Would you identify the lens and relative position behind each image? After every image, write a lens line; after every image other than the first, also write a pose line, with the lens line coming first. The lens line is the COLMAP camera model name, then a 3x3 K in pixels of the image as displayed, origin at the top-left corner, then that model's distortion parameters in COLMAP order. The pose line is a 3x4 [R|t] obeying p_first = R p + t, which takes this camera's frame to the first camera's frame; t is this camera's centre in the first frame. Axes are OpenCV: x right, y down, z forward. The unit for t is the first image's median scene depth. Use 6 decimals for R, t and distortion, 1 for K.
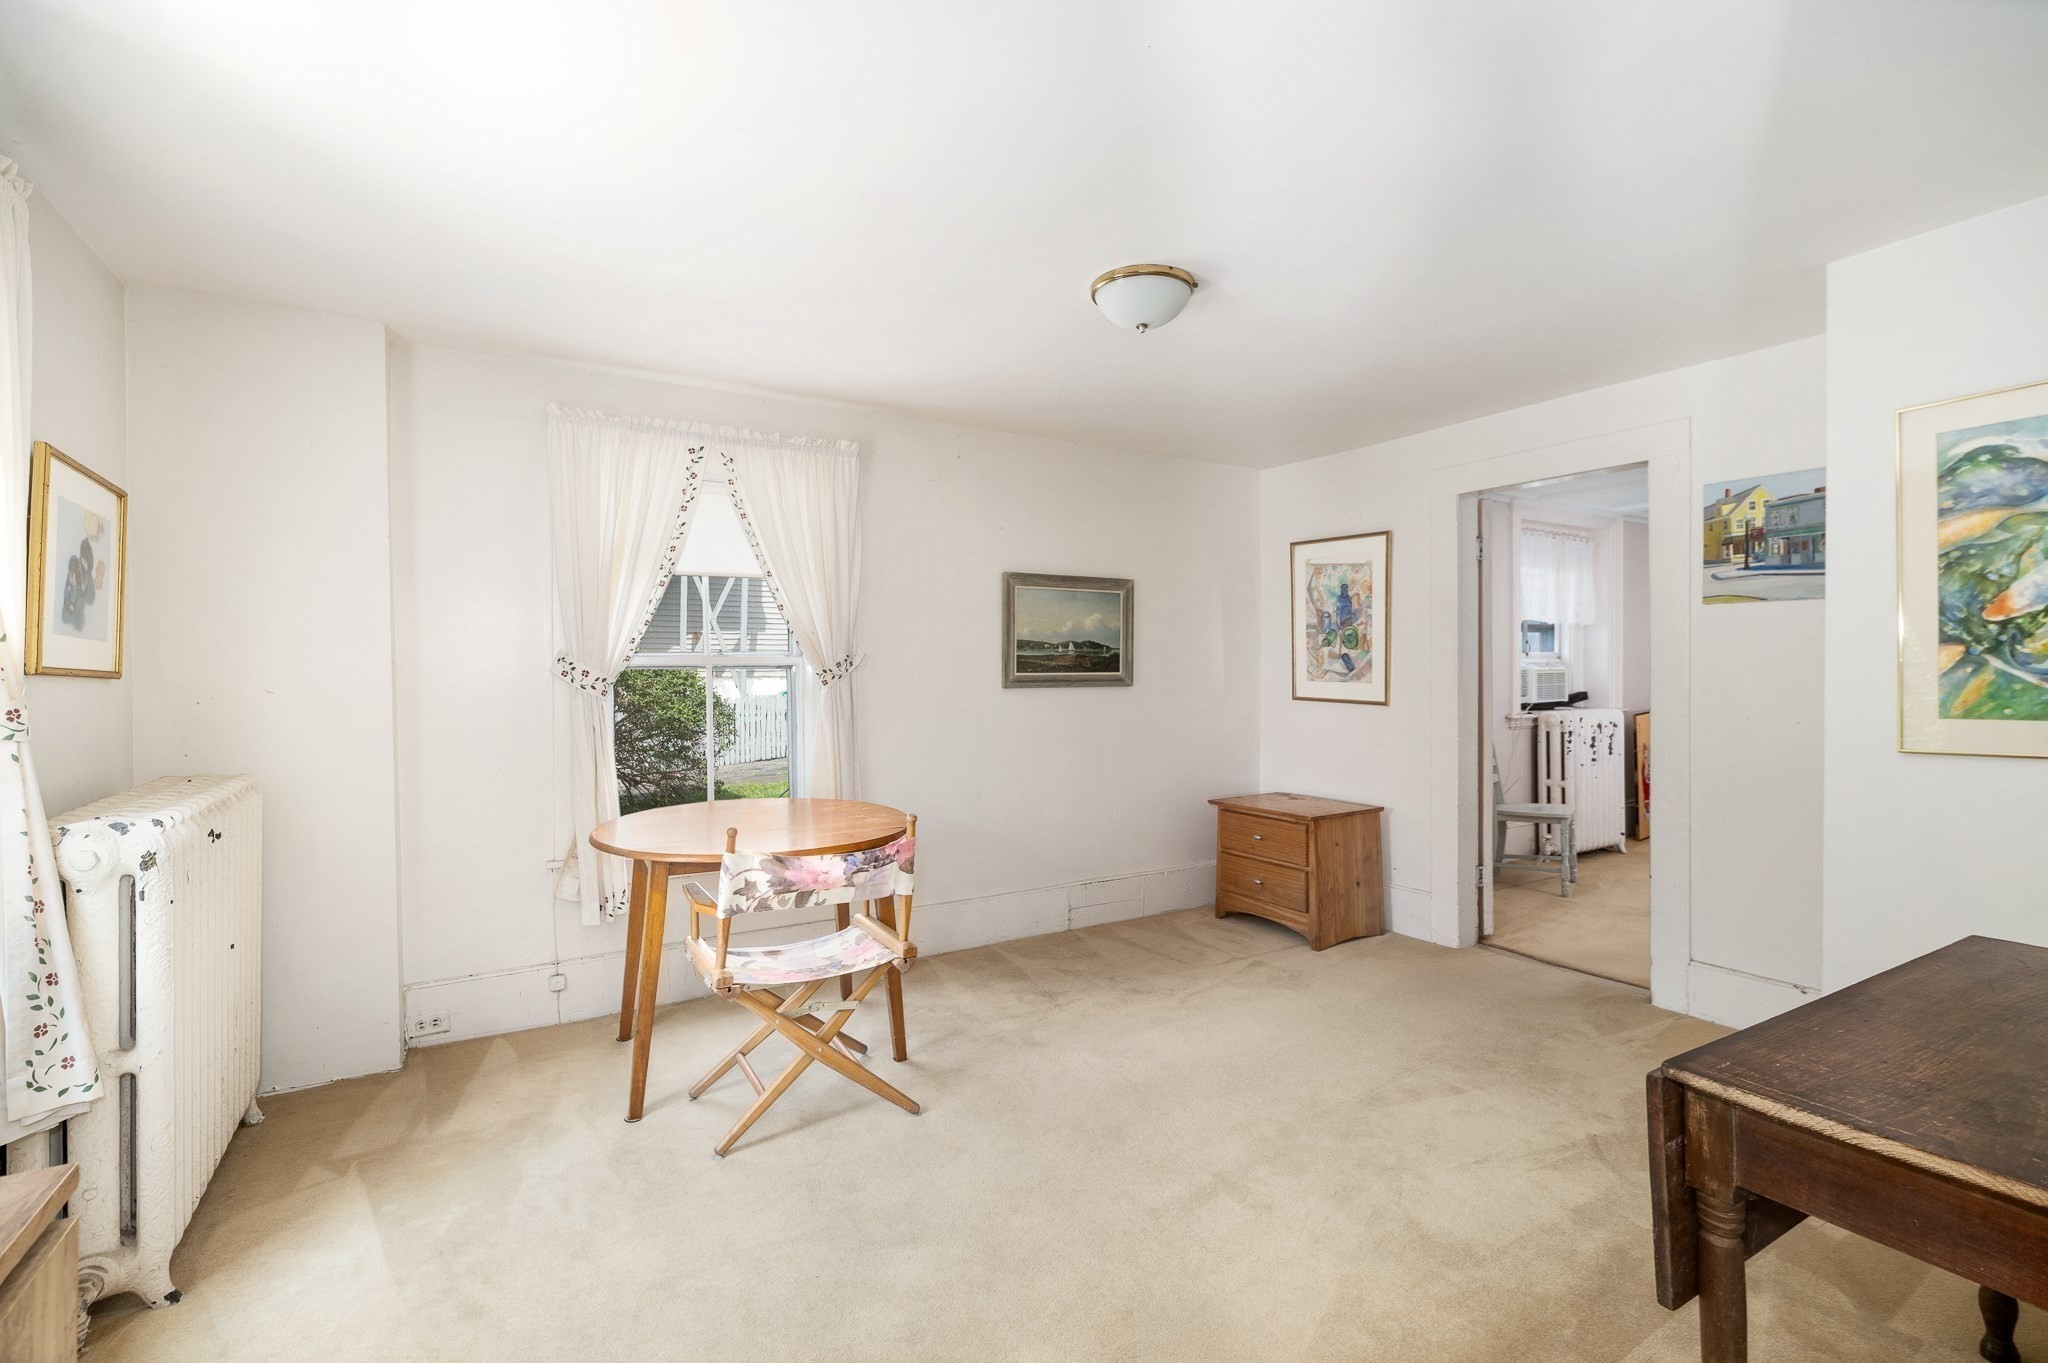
lens RADIAL K [[911.1, 0, 1027.3], [0, 911.1, 669.3], [0, 0, 1]] dist [-0.001705, 0.000081]
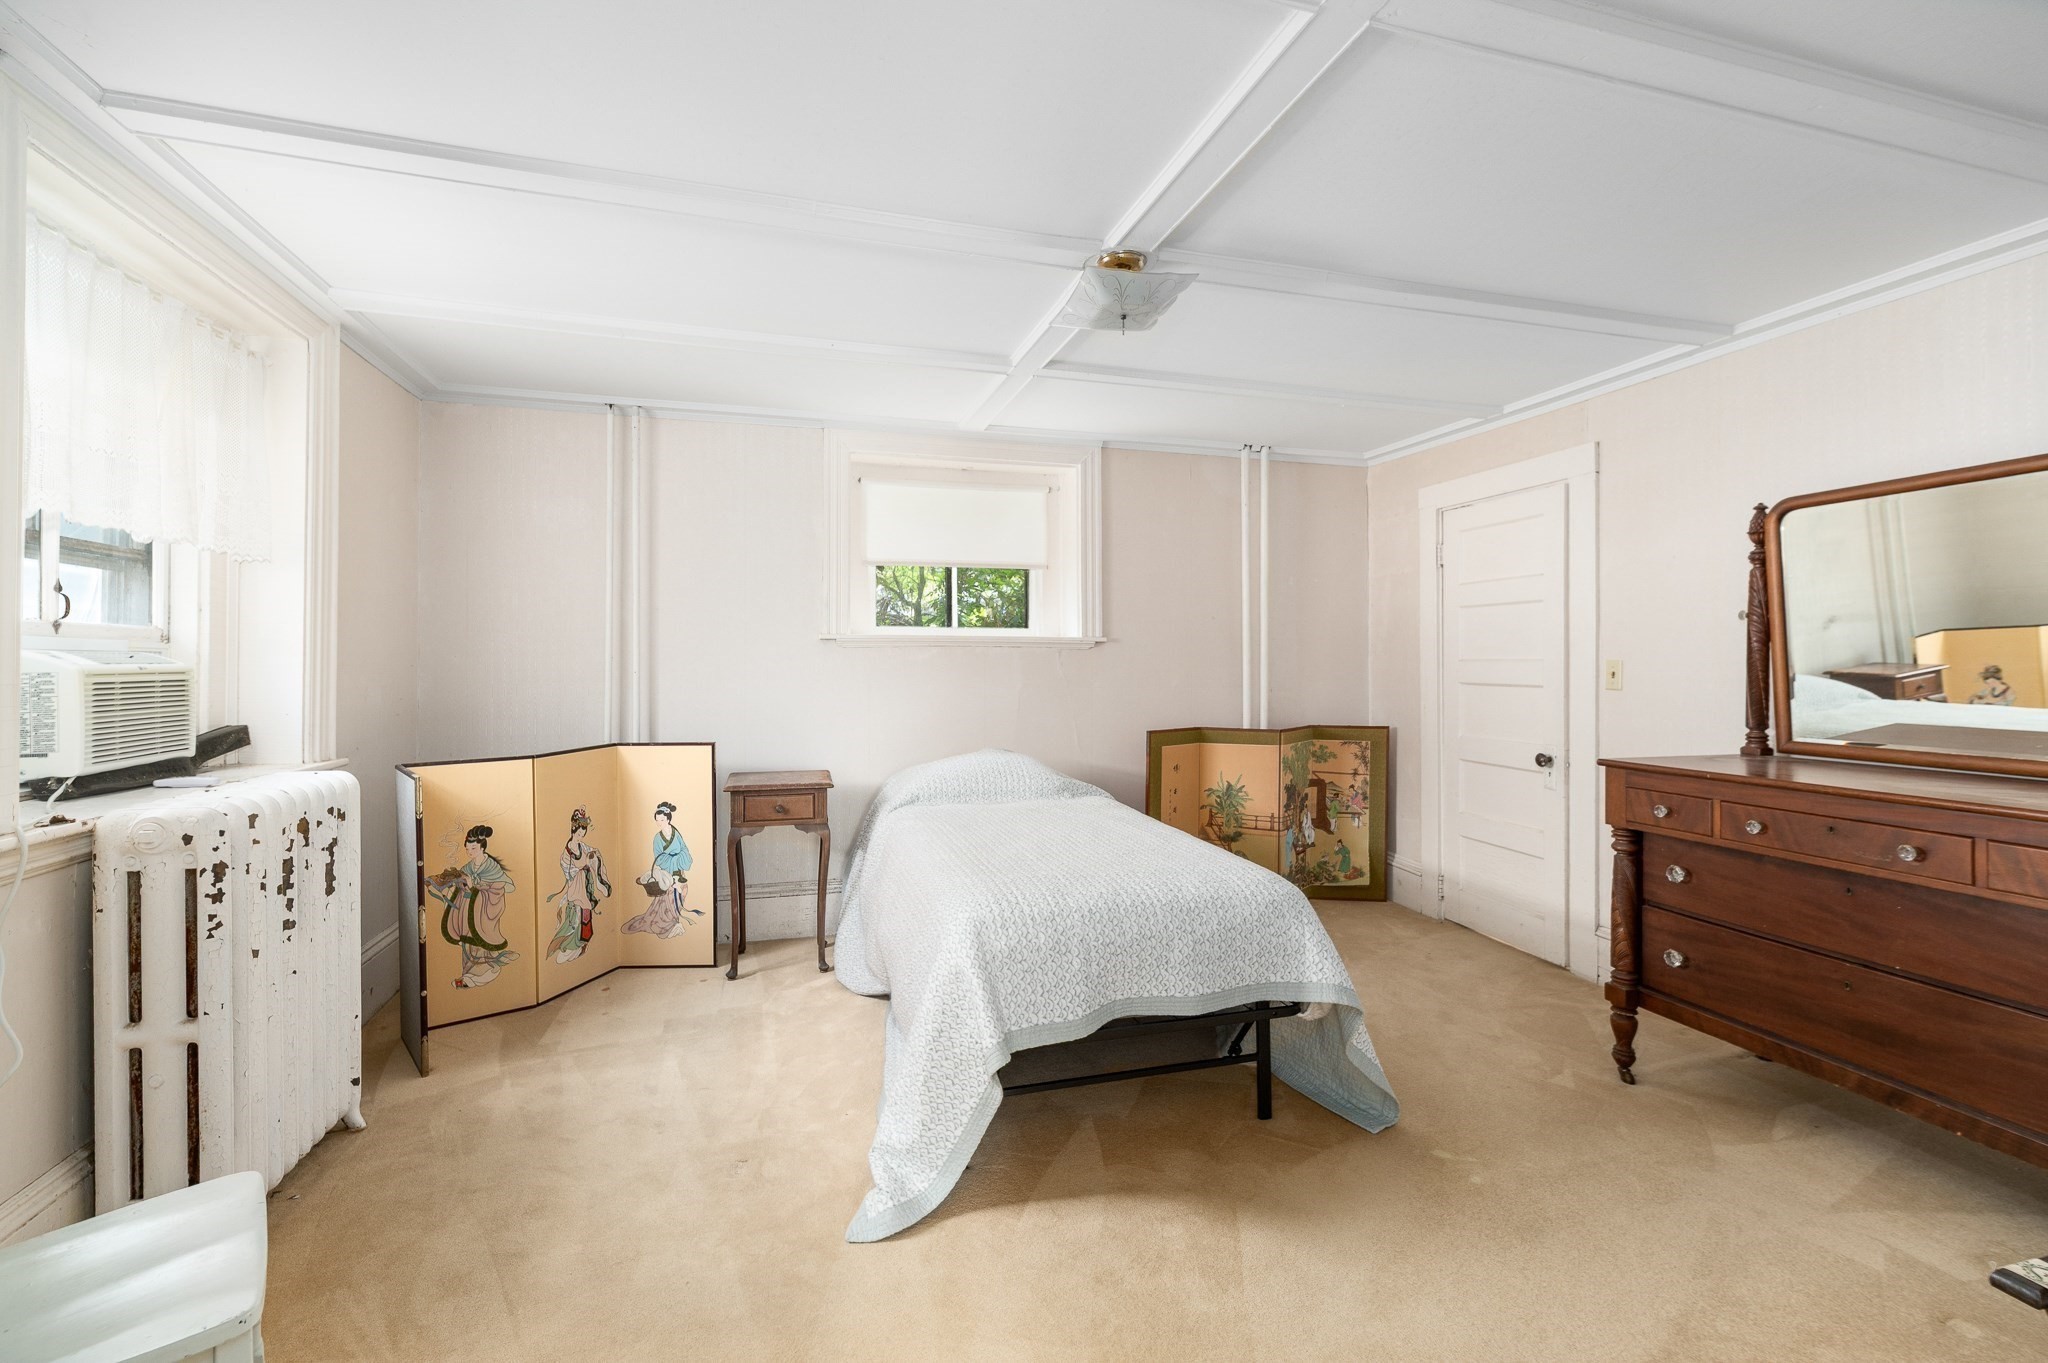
lens RADIAL K [[896.6, 0, 1018.8], [0, 896.6, 677.2], [0, 0, 1]] dist [-0.009196, 0.000111]
pose [[0.255121, 0.006063, 0.966890, 0.355647], [-0.005430, 0.999974, -0.004838, 0.003062], [-0.966894, -0.004016, 0.255147, 0.630946]]
